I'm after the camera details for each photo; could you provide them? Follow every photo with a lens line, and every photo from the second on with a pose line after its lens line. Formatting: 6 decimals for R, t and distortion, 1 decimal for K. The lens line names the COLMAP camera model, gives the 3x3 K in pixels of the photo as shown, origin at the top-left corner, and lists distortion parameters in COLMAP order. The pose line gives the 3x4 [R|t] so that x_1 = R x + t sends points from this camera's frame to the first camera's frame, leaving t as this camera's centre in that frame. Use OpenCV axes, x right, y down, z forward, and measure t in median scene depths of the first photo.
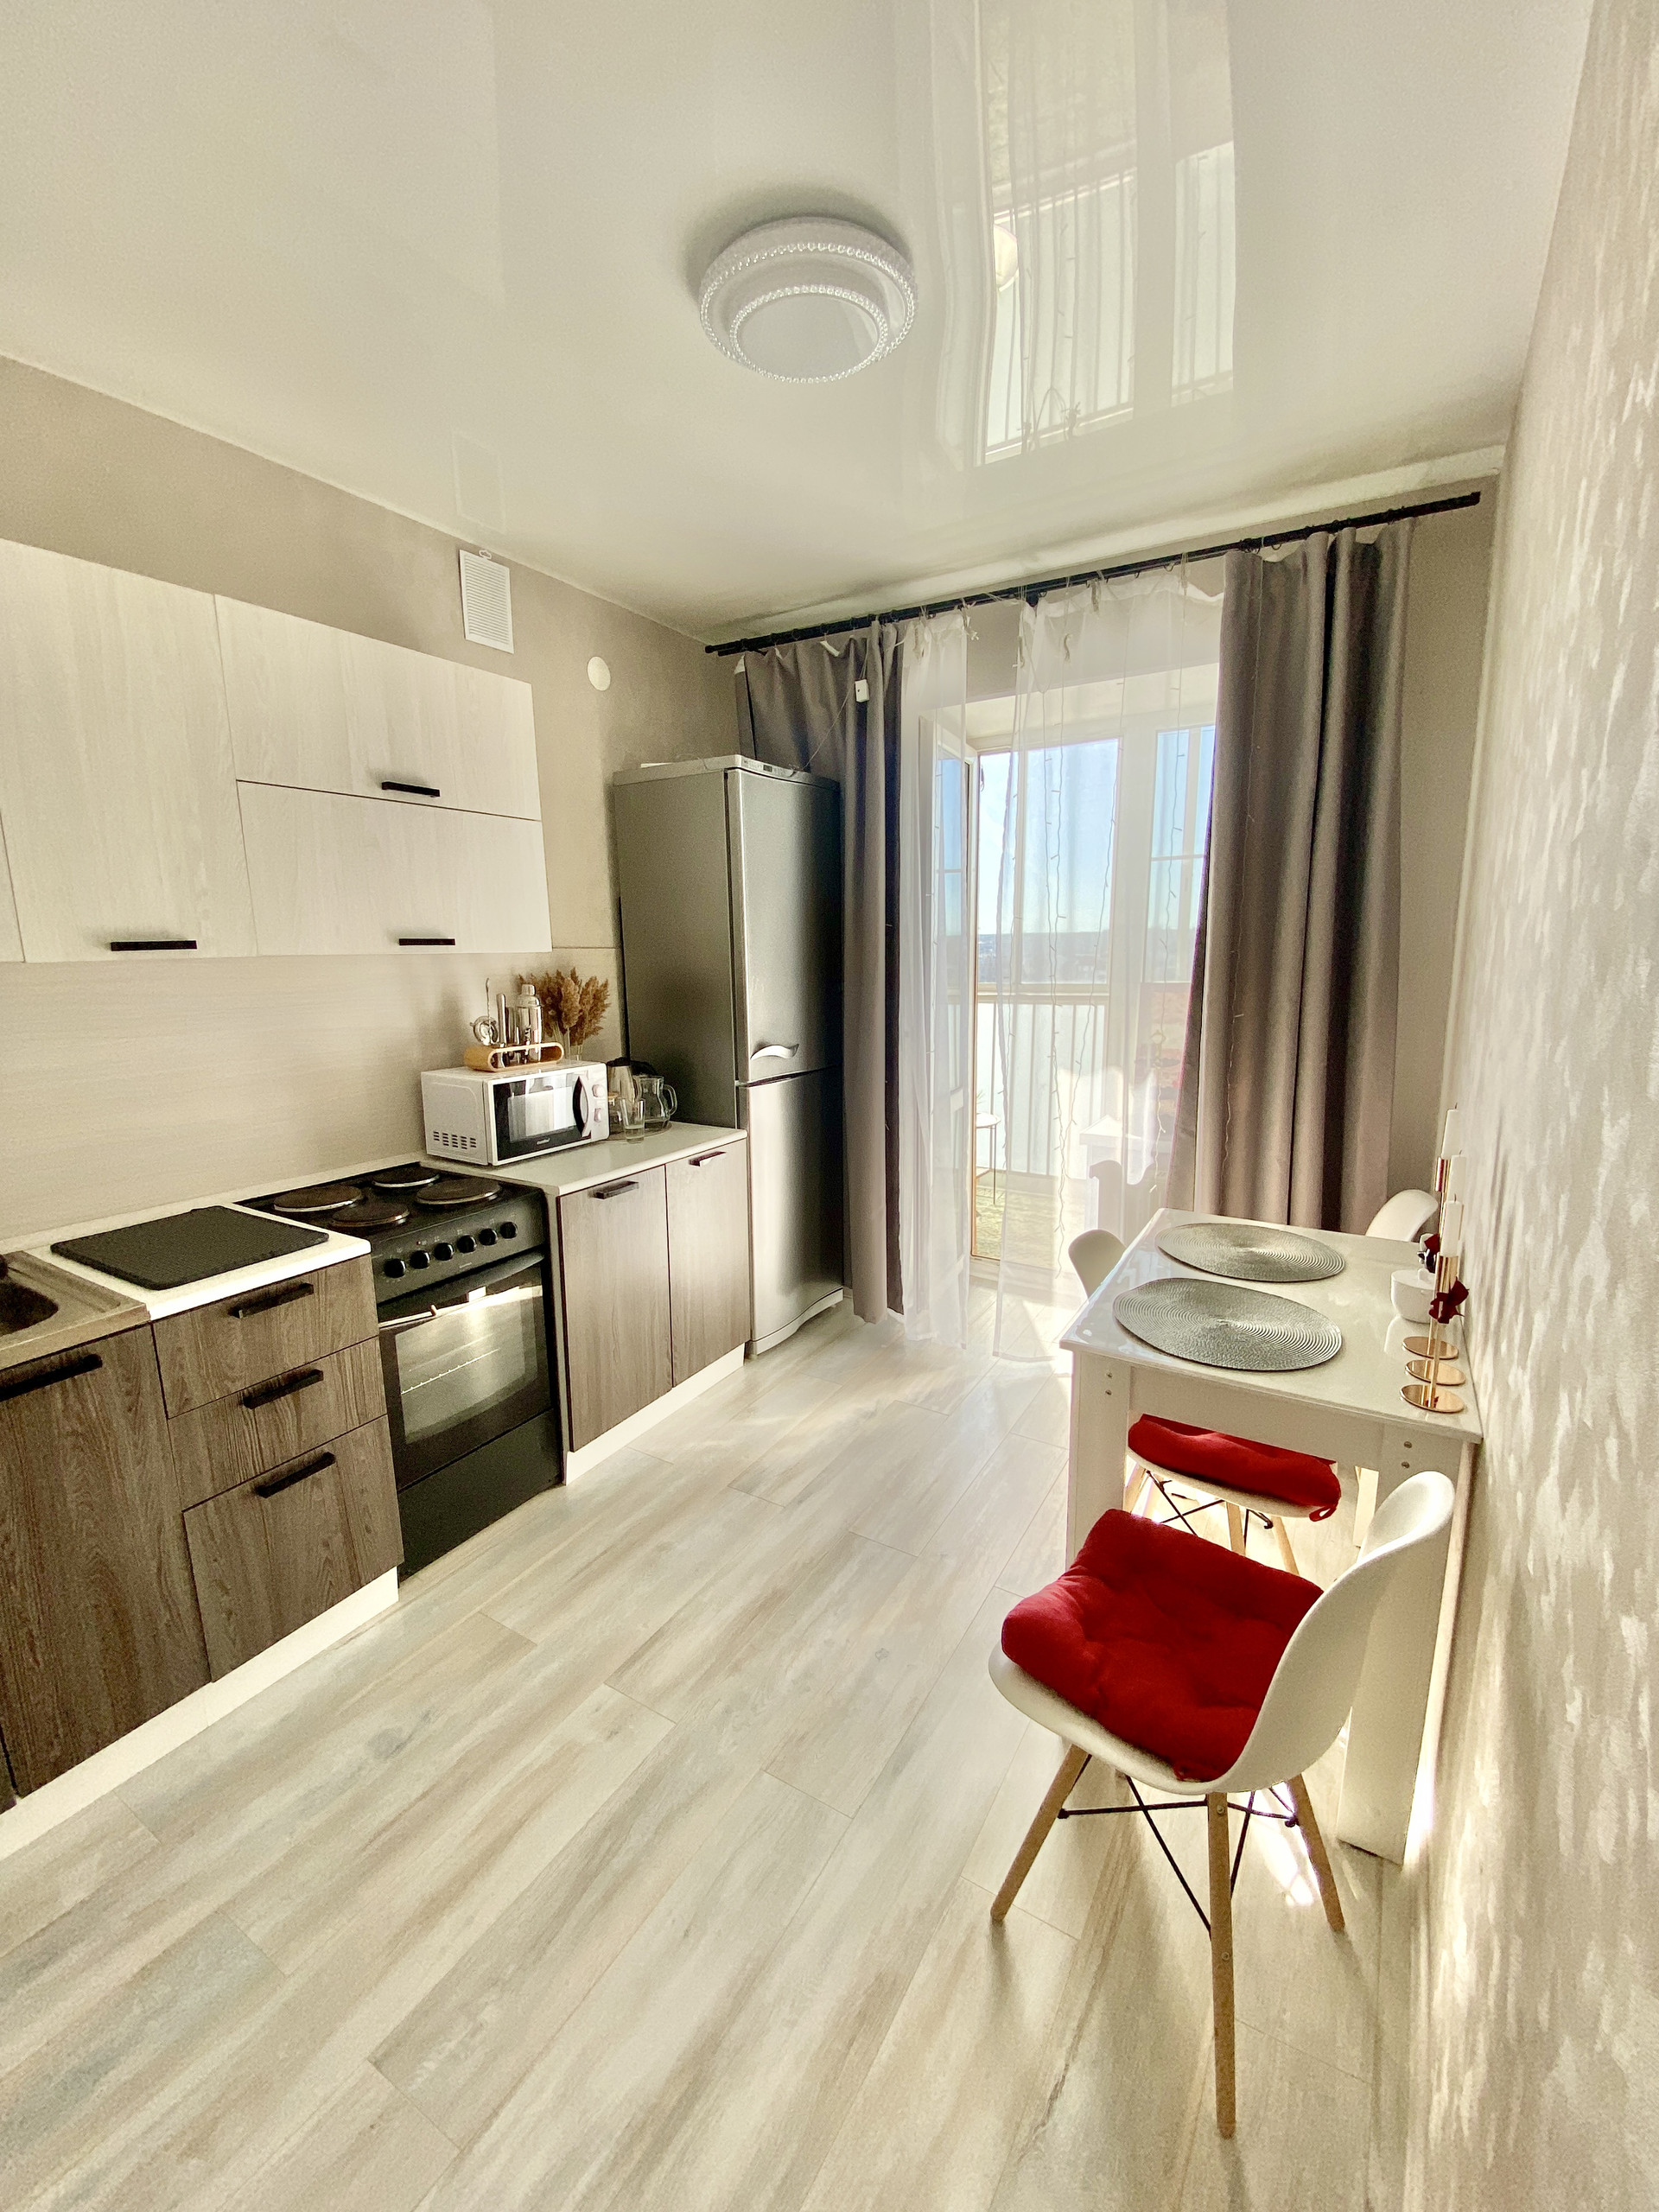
lens RADIAL K [[903.7, 0, 836.7], [0, 903.7, 1103.1], [0, 0, 1]] dist [-0.011952, -0.002006]
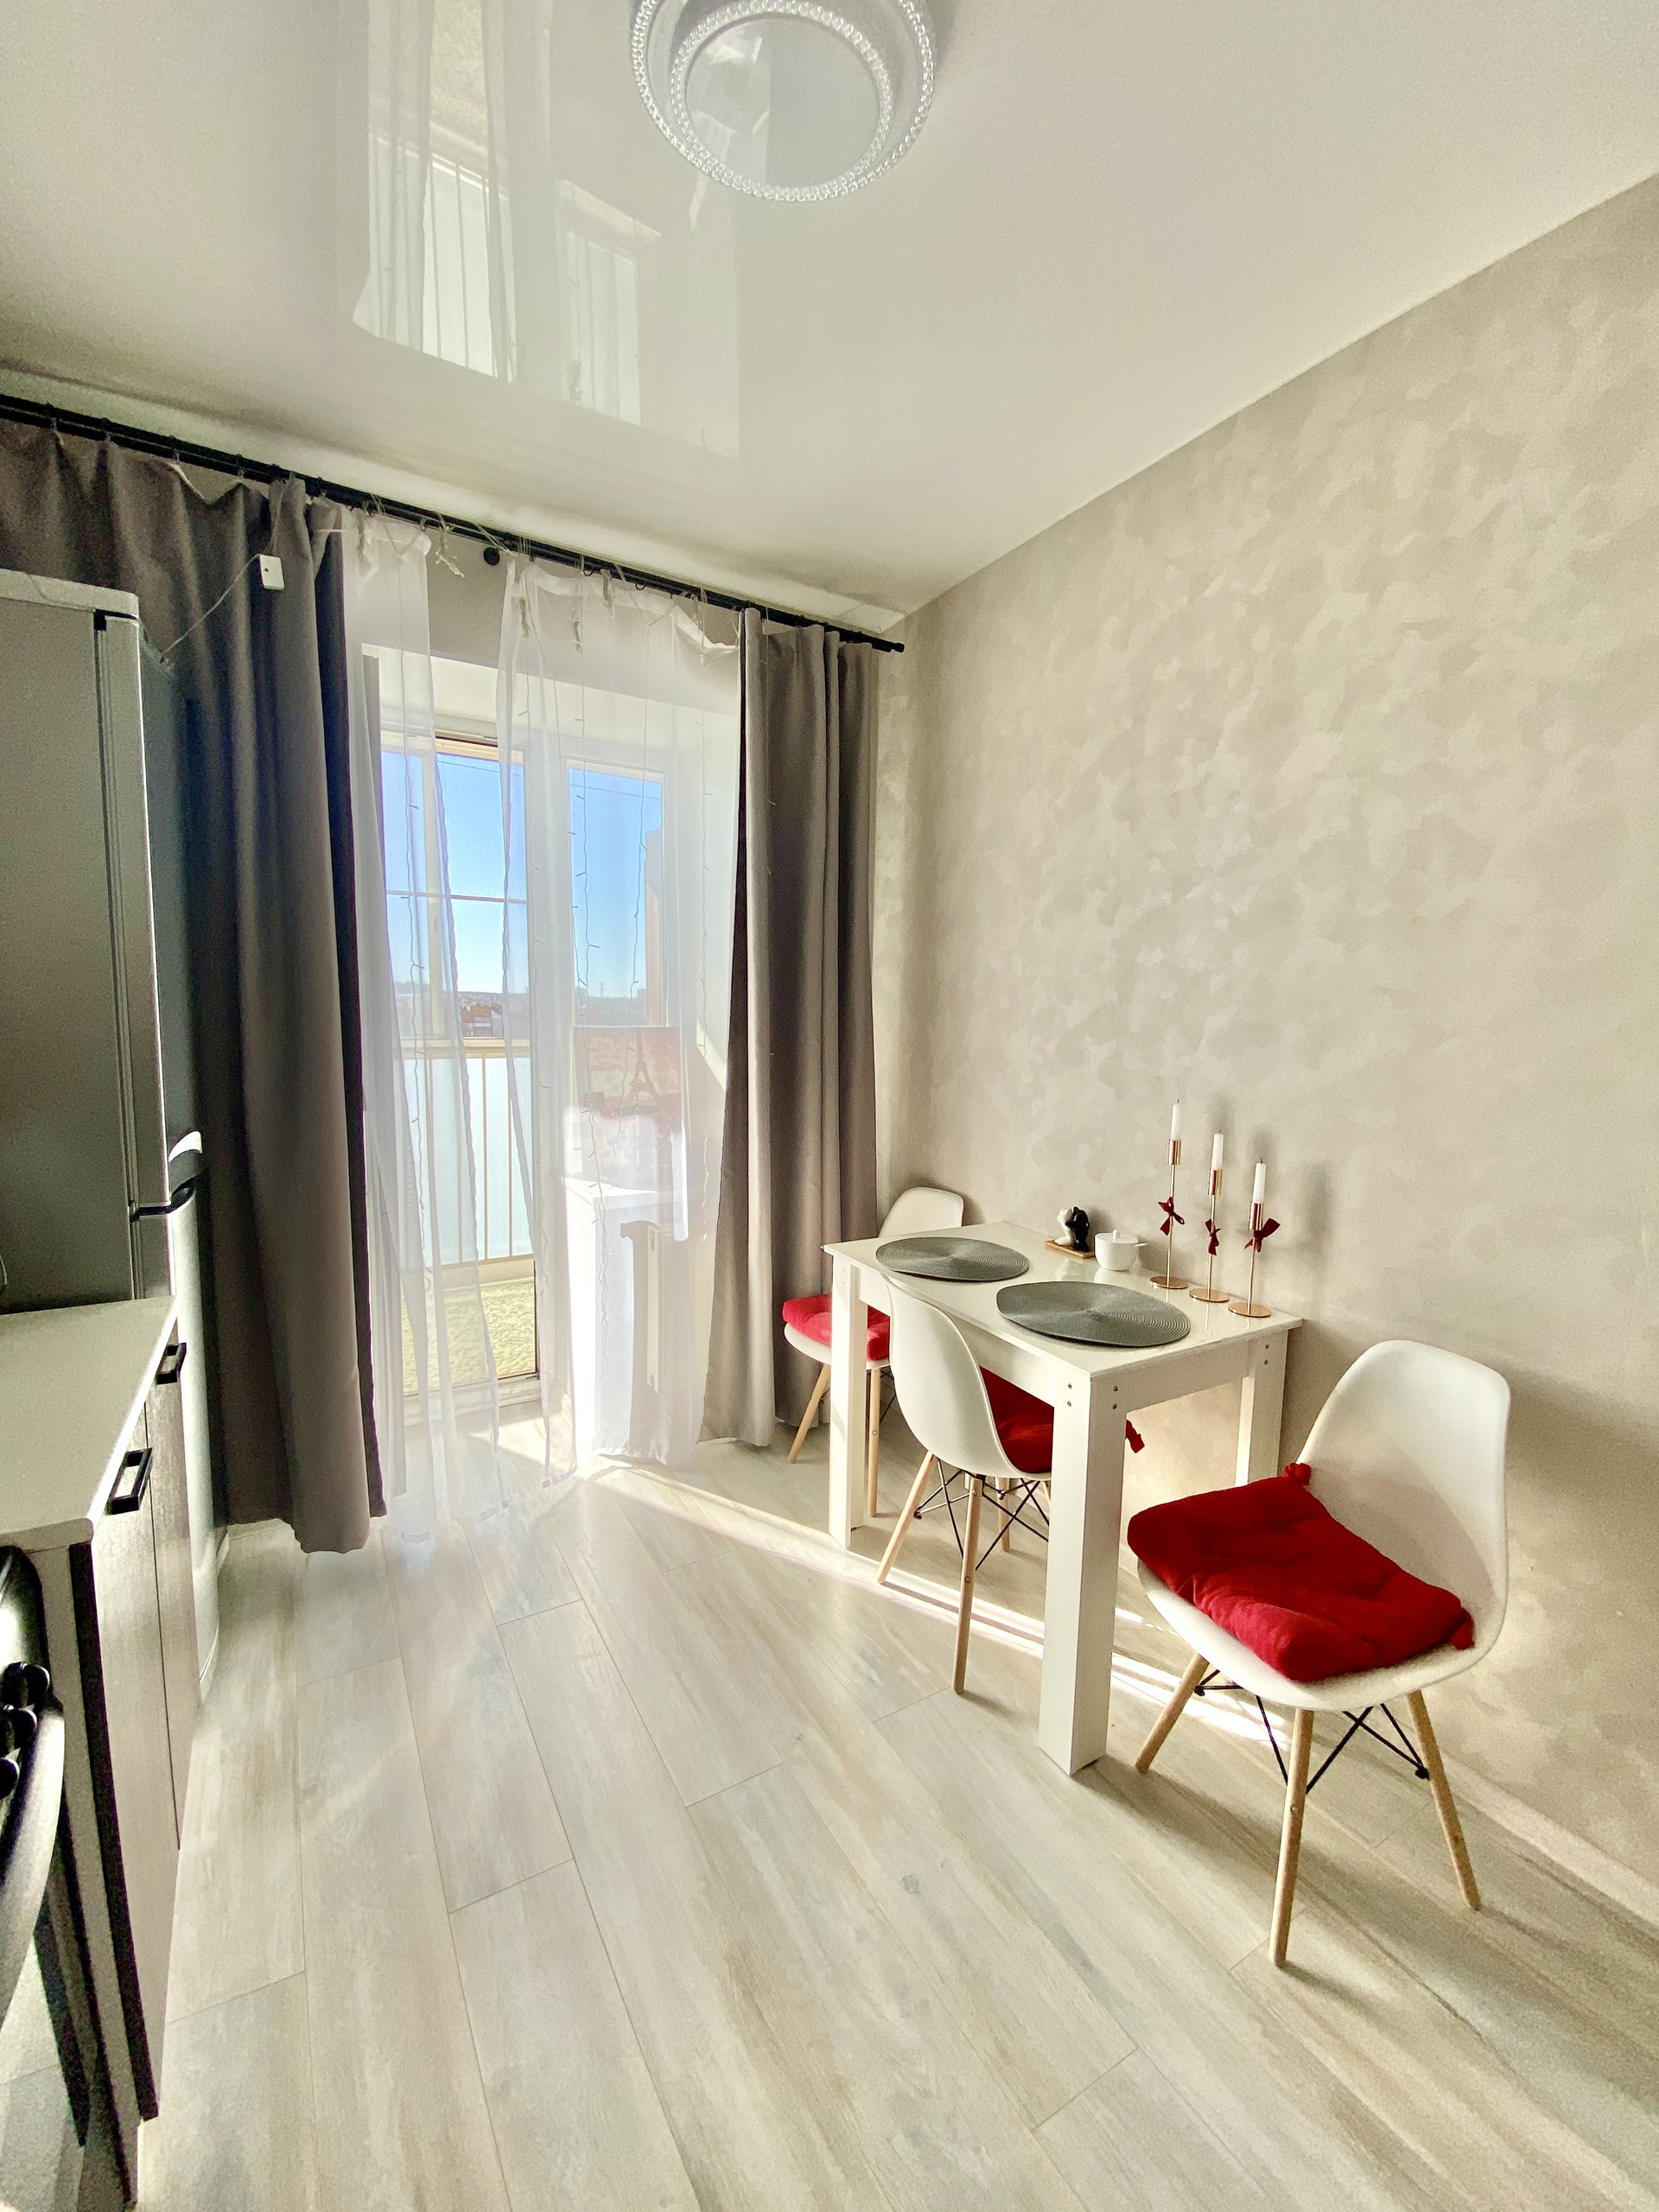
lens RADIAL K [[903.7, 0, 842.3], [0, 903.7, 1114.2], [0, 0, 1]] dist [-0.011952, -0.002006]
pose [[0.472101, -0.073773, 0.878452, -0.523350], [0.128147, 0.991650, 0.014410, -0.048108], [-0.872180, 0.105768, 0.477613, 0.541468]]
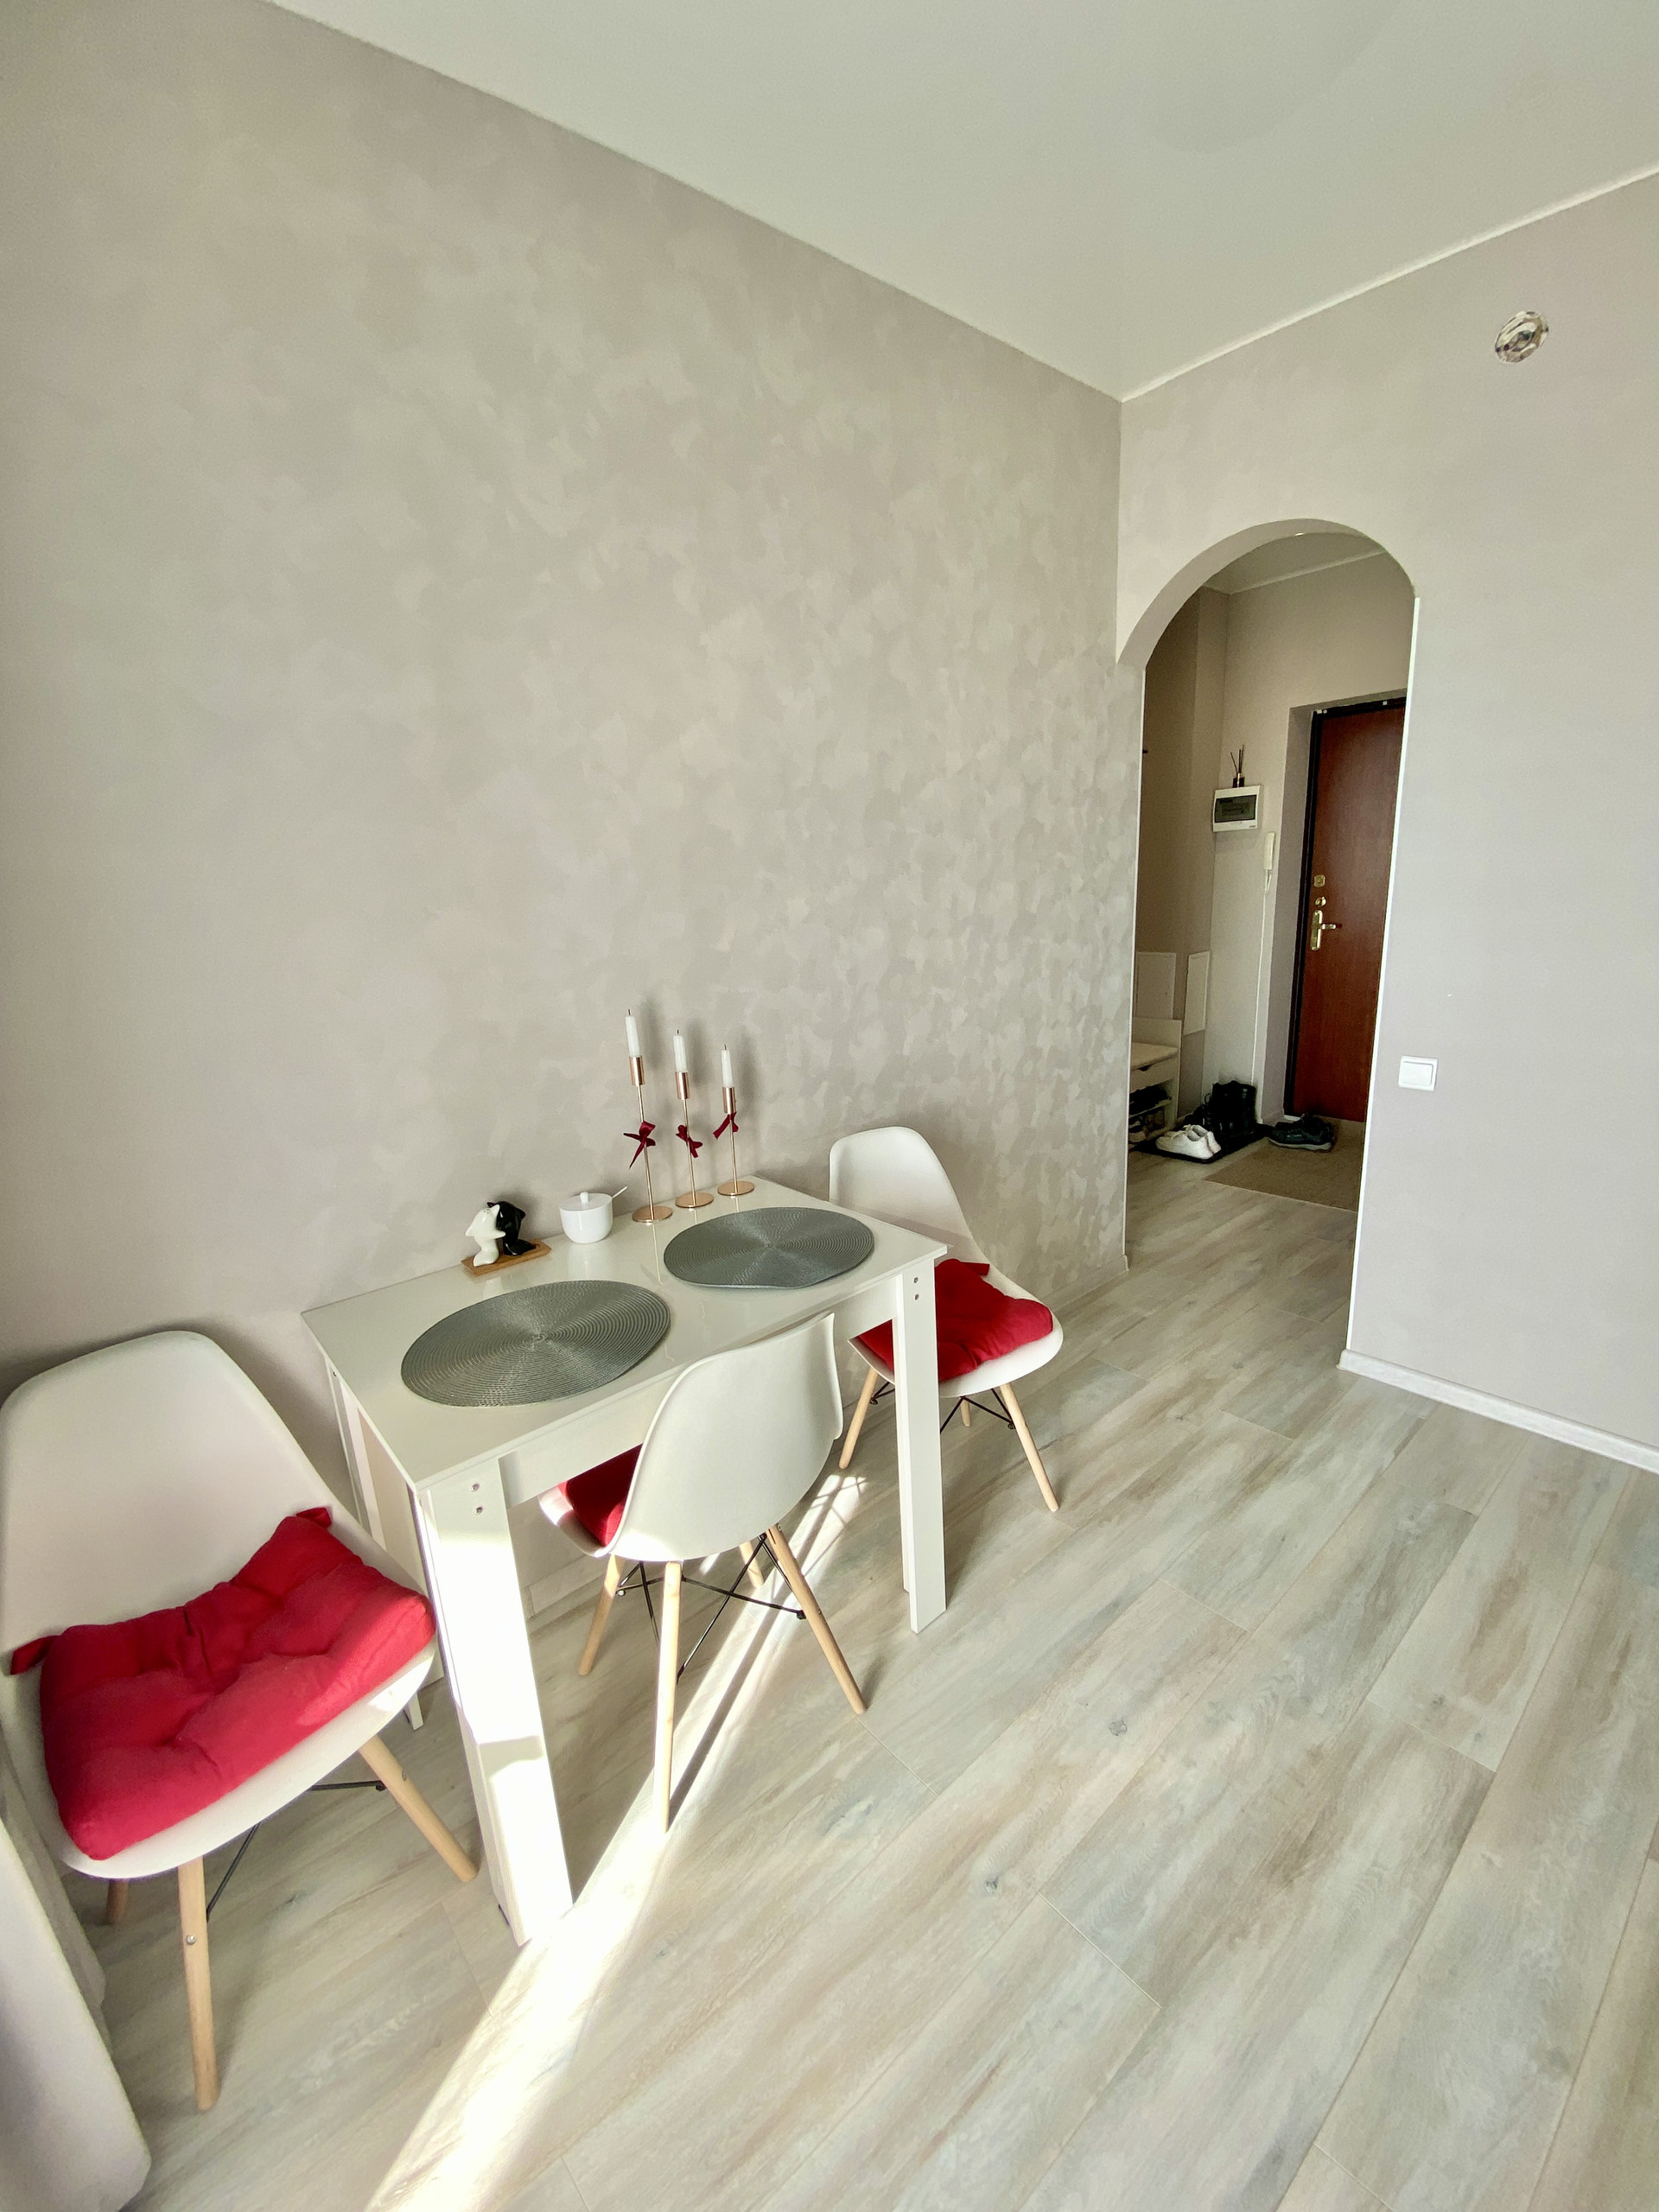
lens RADIAL K [[903.6, 0, 826.6], [0, 903.6, 1109.9], [0, 0, 1]] dist [0.001398, -0.000144]
pose [[-0.943804, -0.013430, 0.330233, 0.031999], [0.128468, 0.905695, 0.403995, -0.227633], [-0.304516, 0.423717, -0.853073, 1.350896]]
